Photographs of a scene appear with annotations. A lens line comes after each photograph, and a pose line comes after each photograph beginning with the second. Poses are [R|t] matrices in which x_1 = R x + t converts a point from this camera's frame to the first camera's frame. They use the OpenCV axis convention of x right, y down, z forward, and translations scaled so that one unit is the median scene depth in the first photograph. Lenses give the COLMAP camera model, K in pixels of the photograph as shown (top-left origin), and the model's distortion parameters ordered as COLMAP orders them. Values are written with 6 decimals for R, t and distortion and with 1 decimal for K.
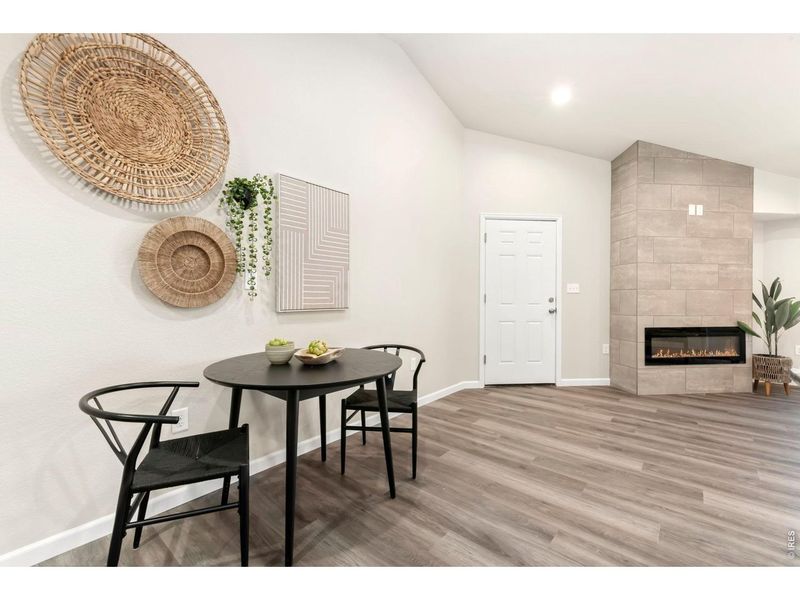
lens RADIAL K [[347.7, 0, 406.4], [0, 347.7, 295.4], [0, 0, 1]] dist [0.005082, -0.002527]
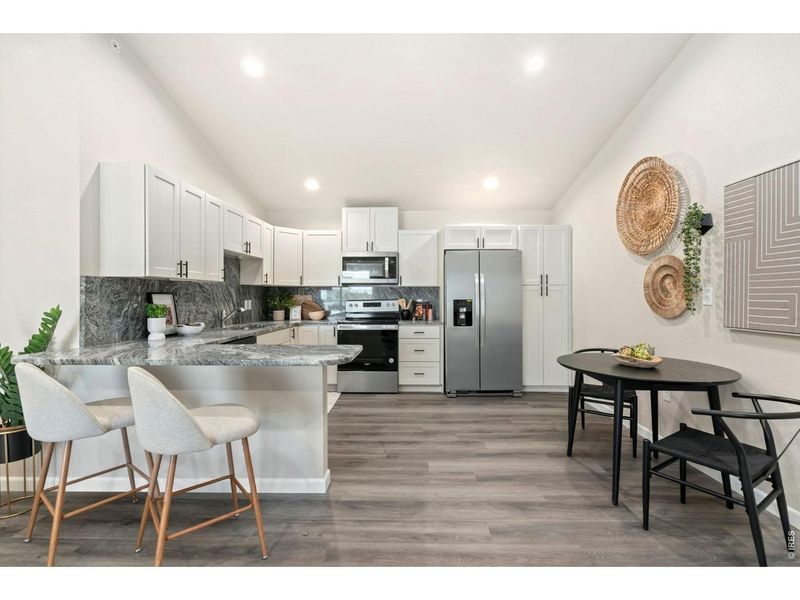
lens RADIAL K [[361.7, 0, 405.6], [0, 361.7, 298.3], [0, 0, 1]] dist [0.004769, 0.000821]
pose [[-0.782720, -0.003967, -0.622361, 0.553934], [-0.005787, 0.999983, 0.000904, -0.018640], [0.622347, 0.004309, -0.782729, 0.709858]]
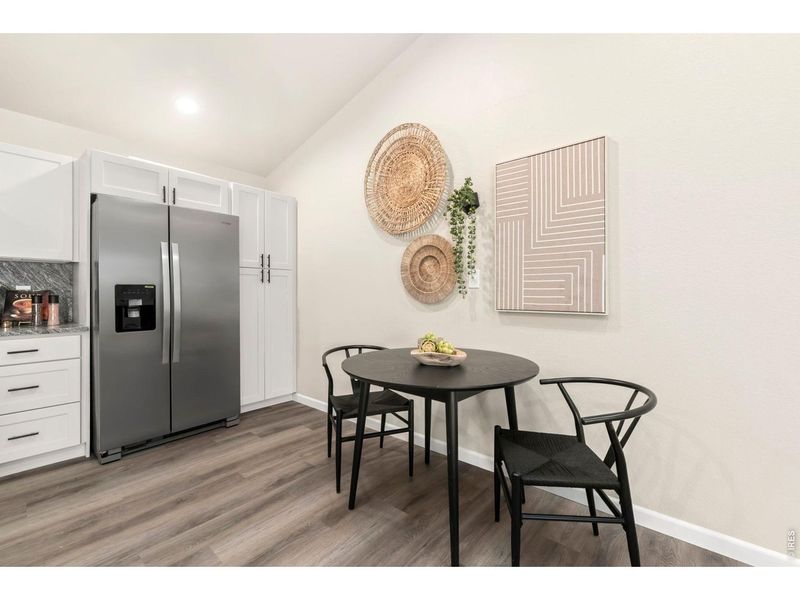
lens RADIAL K [[347.7, 0, 403.2], [0, 347.7, 292.6], [0, 0, 1]] dist [0.005082, -0.002527]
pose [[-0.023700, -0.007761, -0.999689, 0.333090], [-0.001275, 0.999969, -0.007733, 0.002815], [0.999718, 0.001091, -0.023709, 0.441085]]
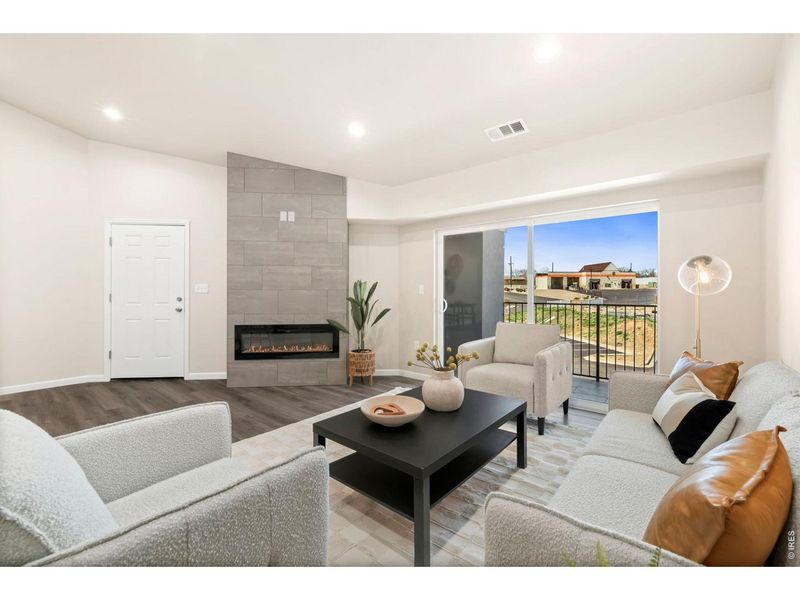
lens RADIAL K [[347.7, 0, 410.2], [0, 347.7, 288.0], [0, 0, 1]] dist [0.005082, -0.002527]
pose [[0.999987, -0.000957, 0.005084, 1.209589], [0.000955, 1.000000, 0.000228, -0.022403], [-0.005084, -0.000224, 0.999987, -0.083552]]
